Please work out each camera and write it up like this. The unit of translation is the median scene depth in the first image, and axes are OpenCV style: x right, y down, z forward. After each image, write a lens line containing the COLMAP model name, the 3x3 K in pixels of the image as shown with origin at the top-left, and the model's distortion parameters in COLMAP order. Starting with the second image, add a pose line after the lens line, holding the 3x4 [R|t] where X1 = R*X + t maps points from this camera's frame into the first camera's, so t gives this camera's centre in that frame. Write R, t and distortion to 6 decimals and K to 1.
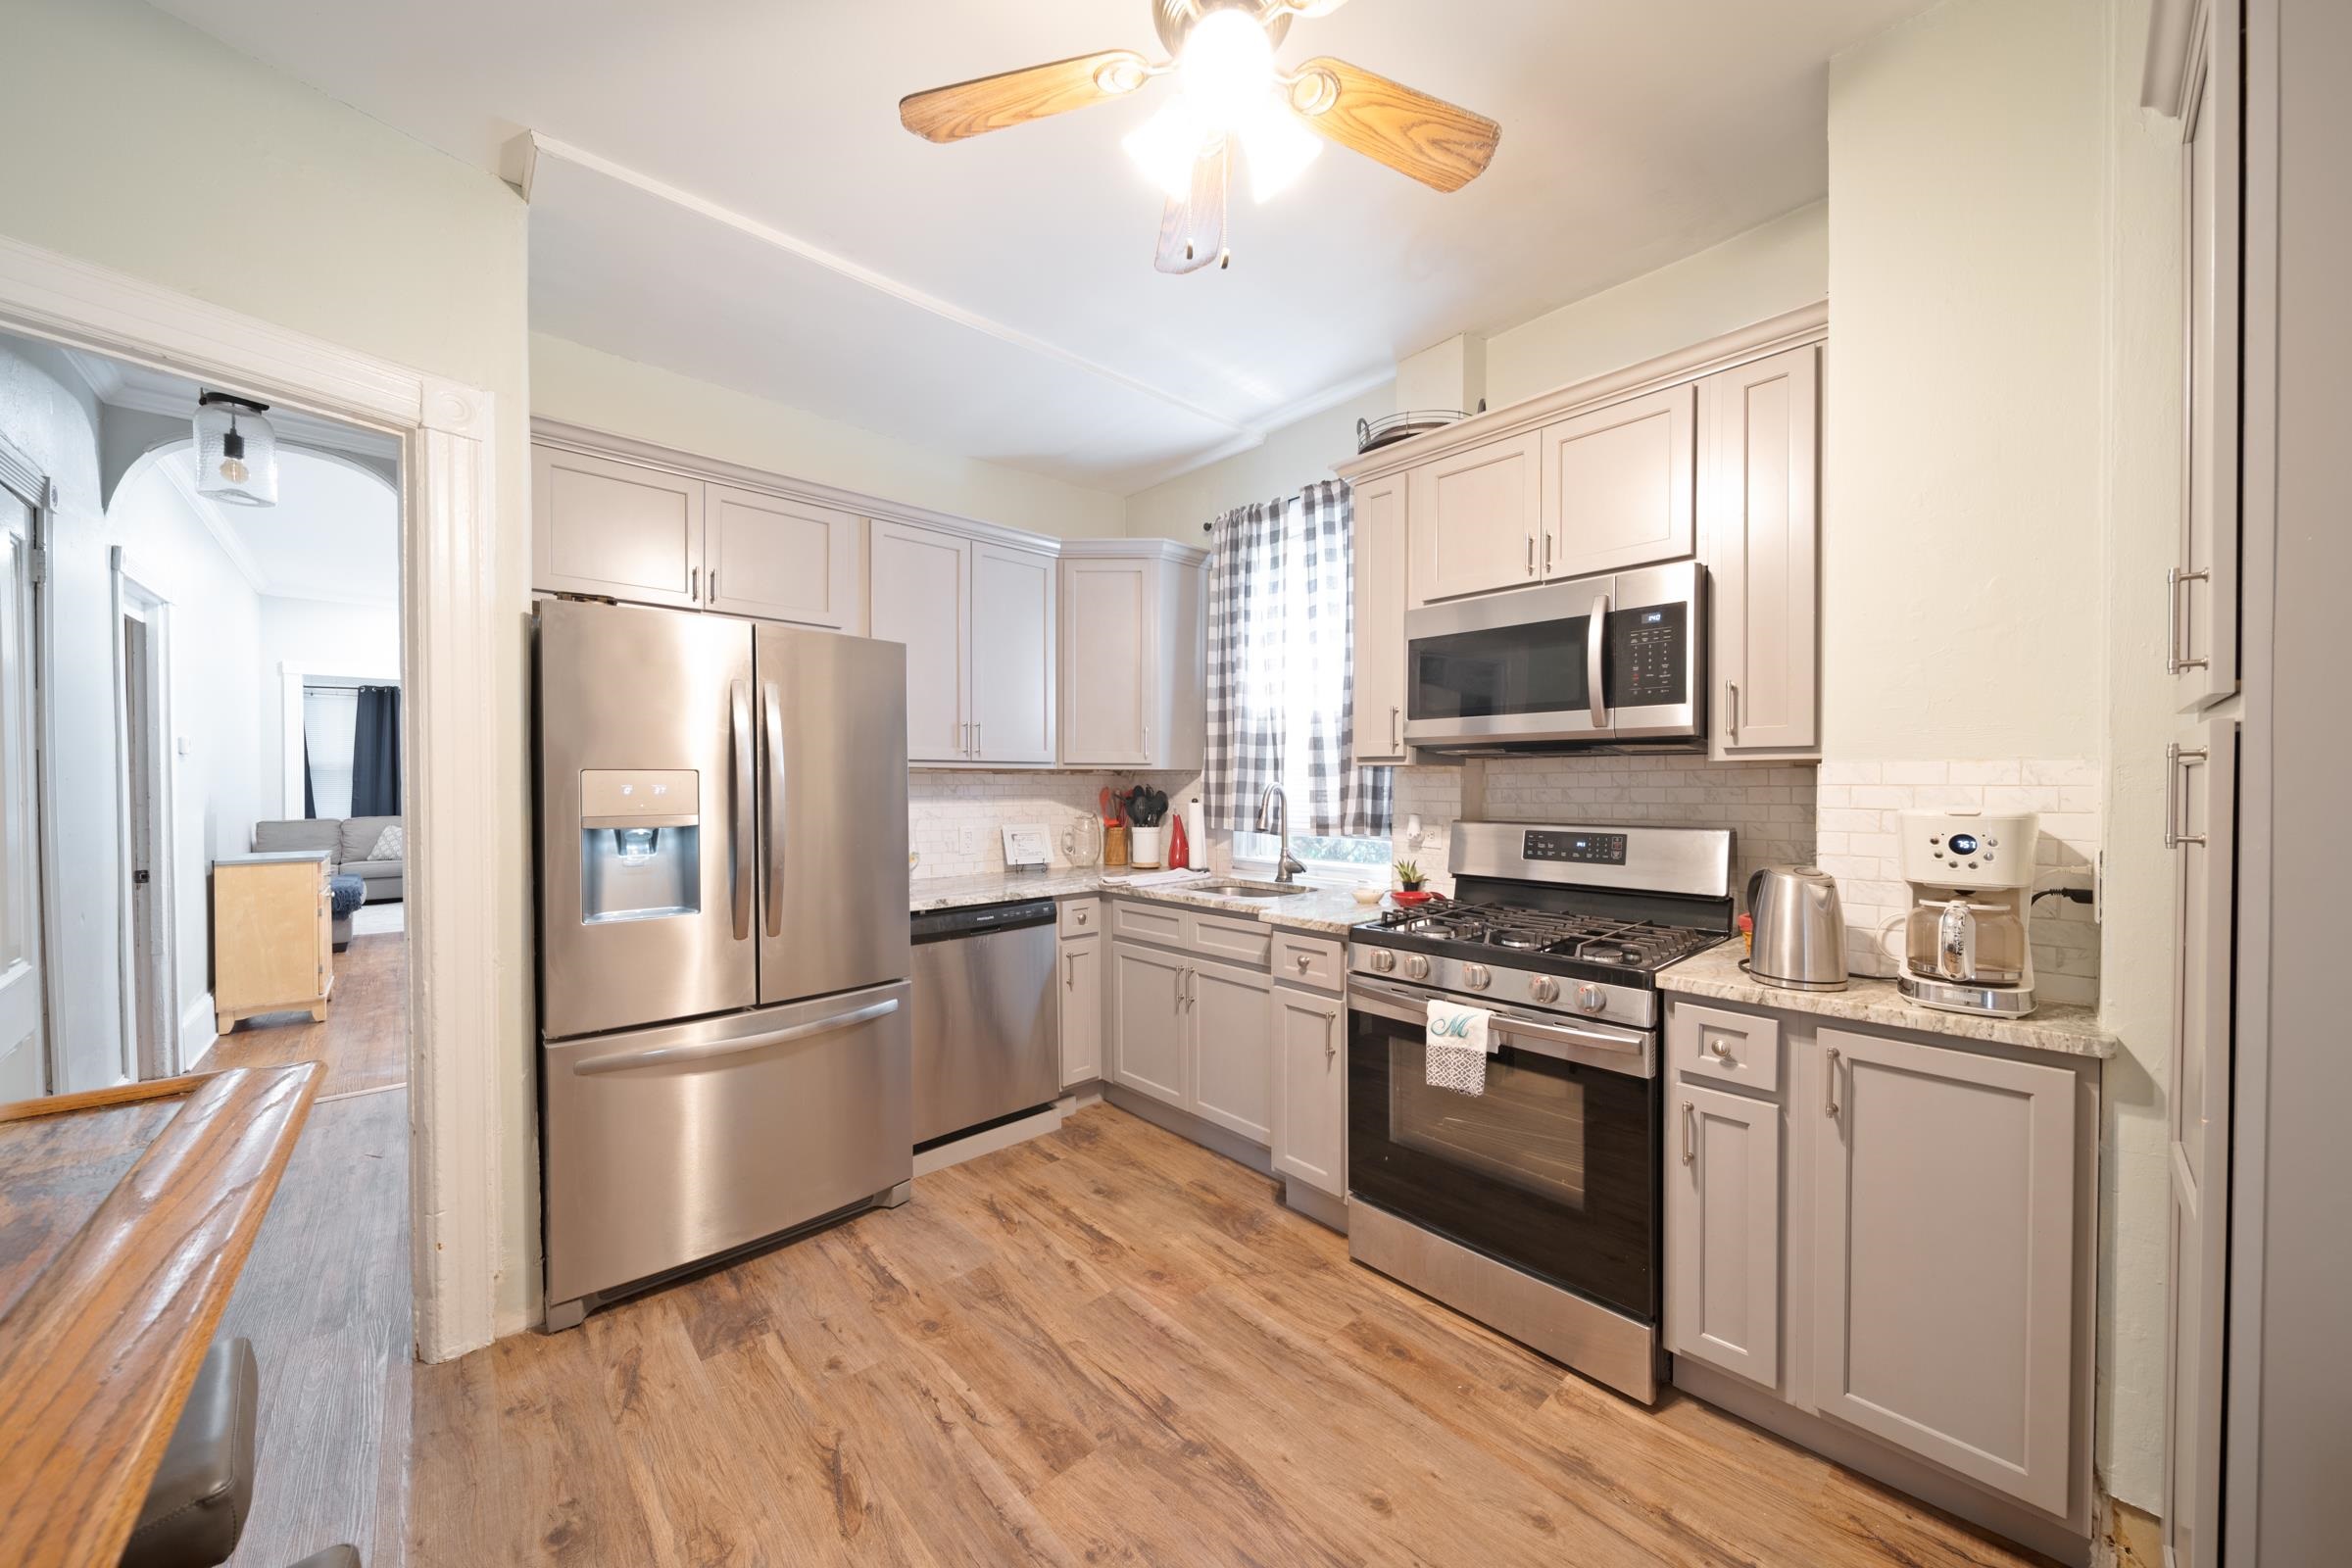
lens RADIAL K [[822.7, 0, 1184.6], [0, 822.7, 785.3], [0, 0, 1]] dist [-0.003237, -0.000310]
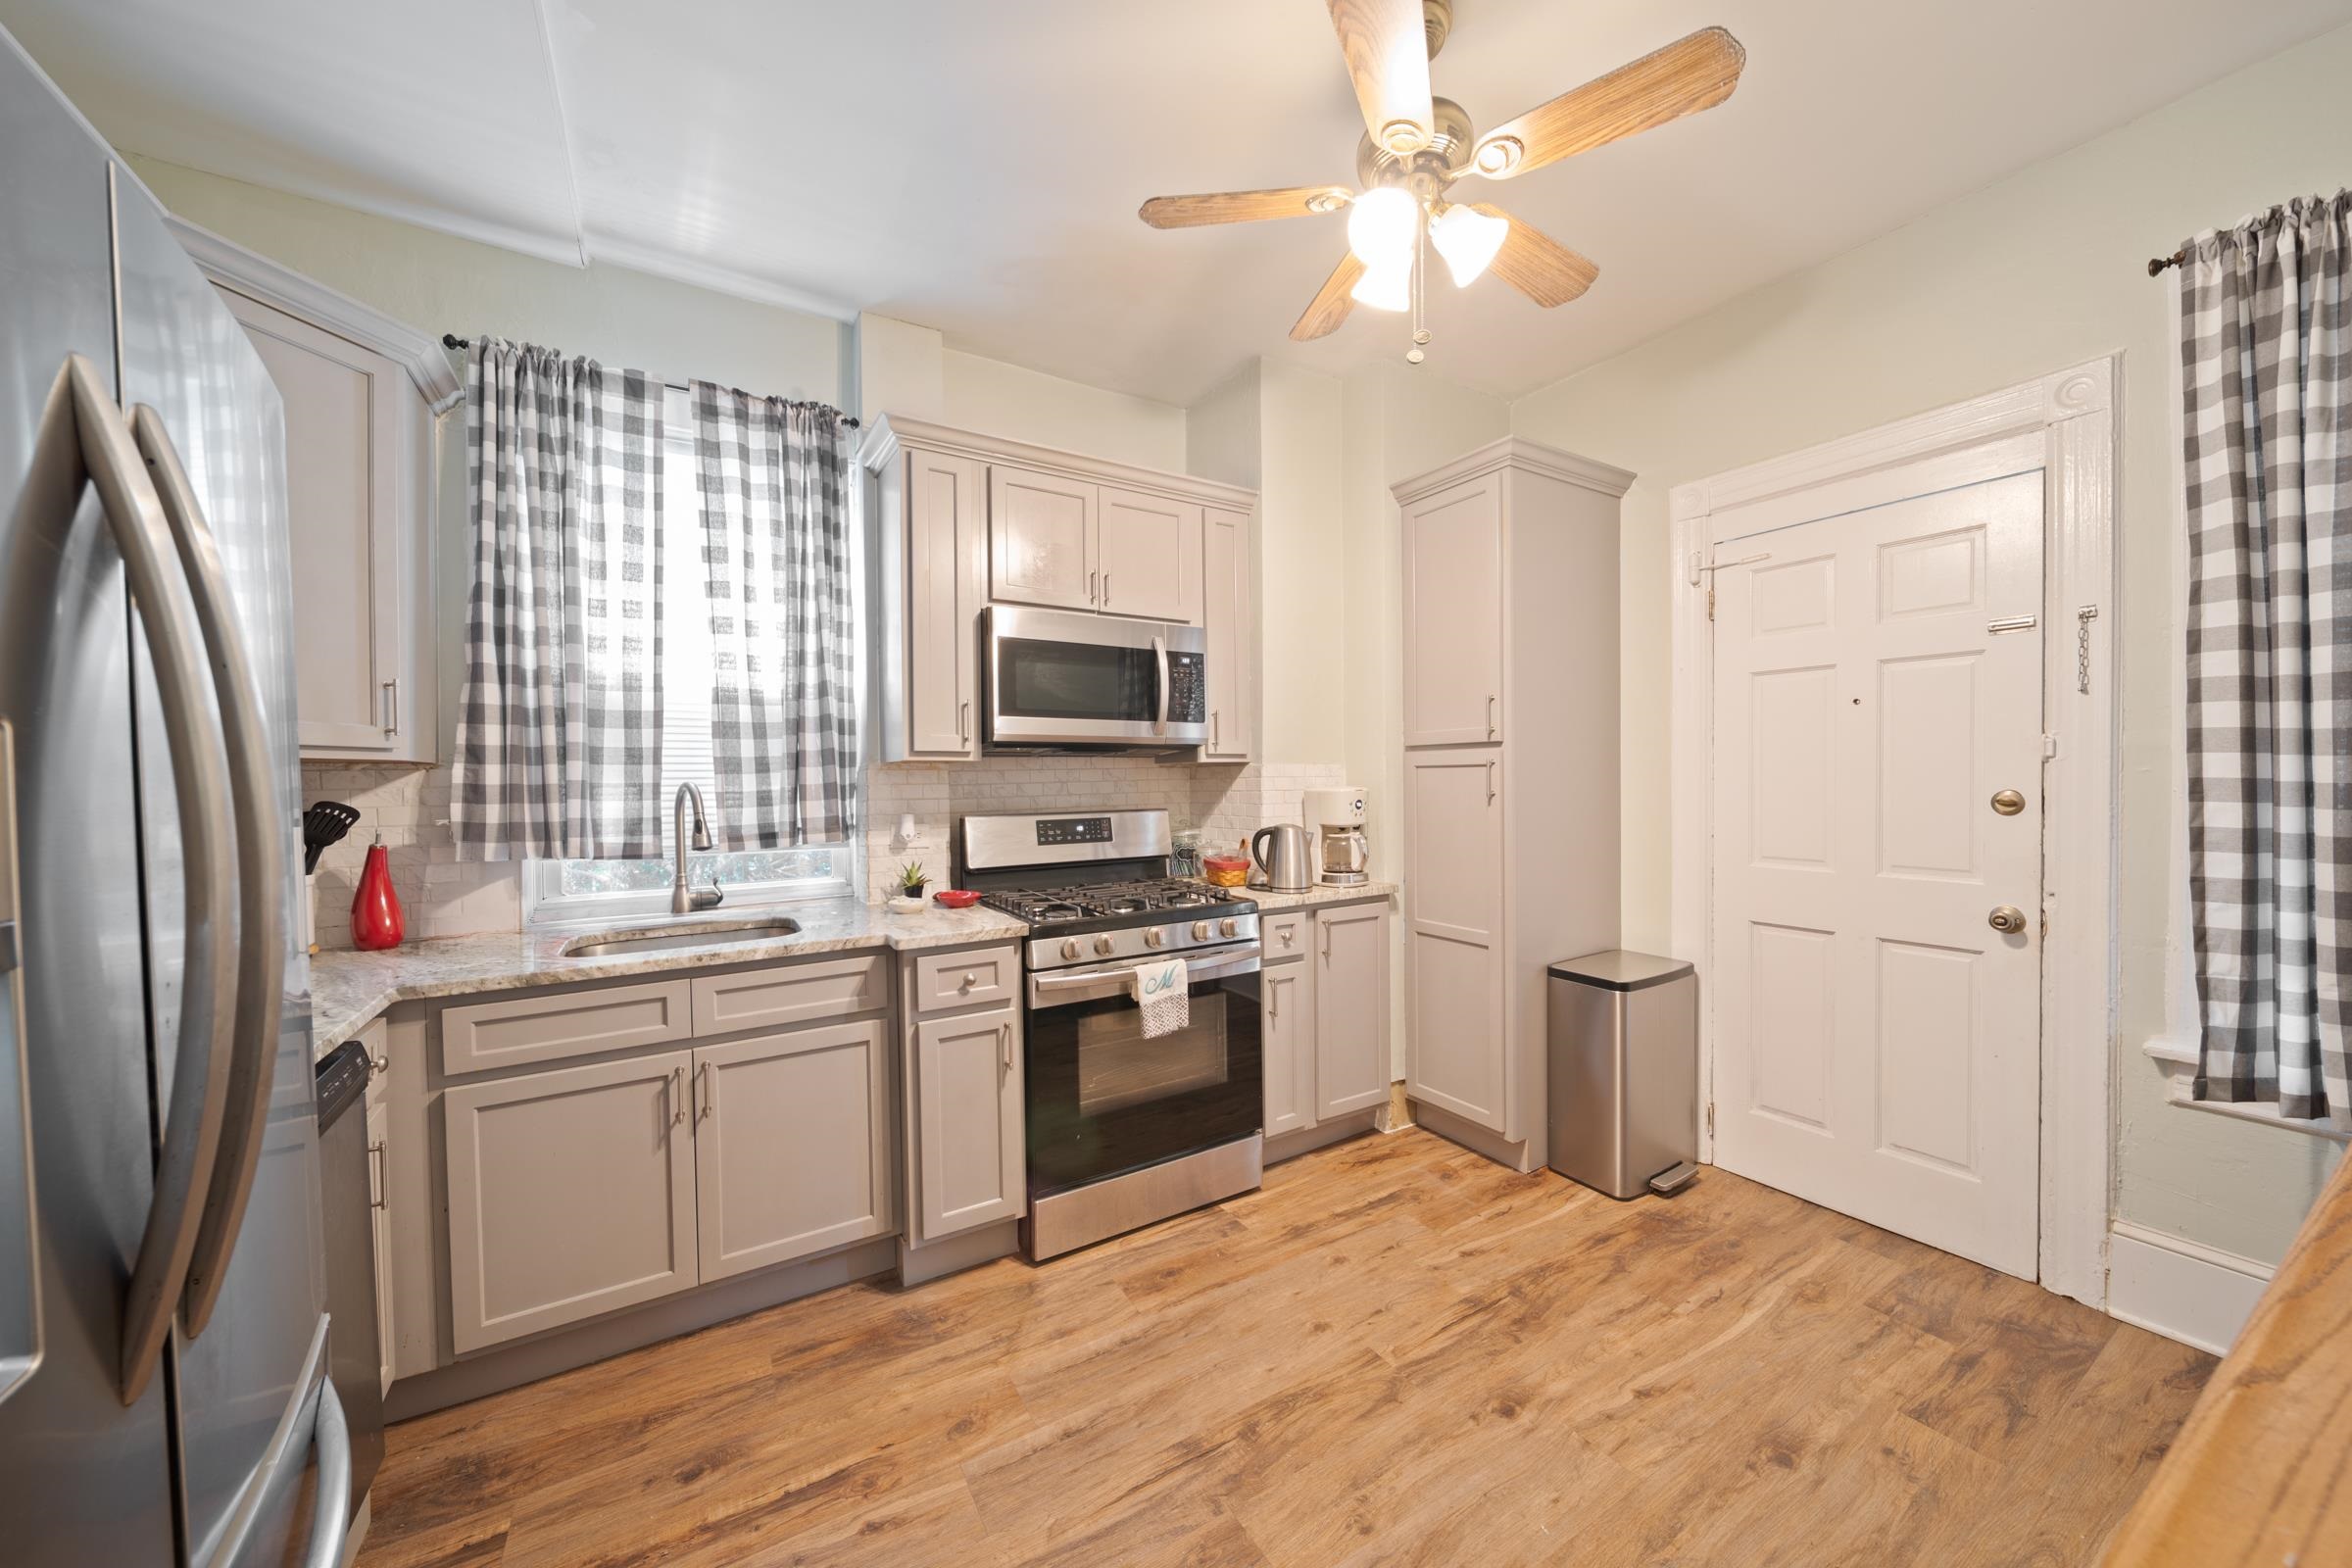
lens RADIAL K [[822.7, 0, 1185.3], [0, 822.7, 787.9], [0, 0, 1]] dist [-0.003237, -0.000310]
pose [[0.194013, -0.011430, 0.980932, -0.709306], [0.016962, 0.999822, 0.008295, 0.004214], [-0.980852, 0.015030, 0.194172, 0.624182]]
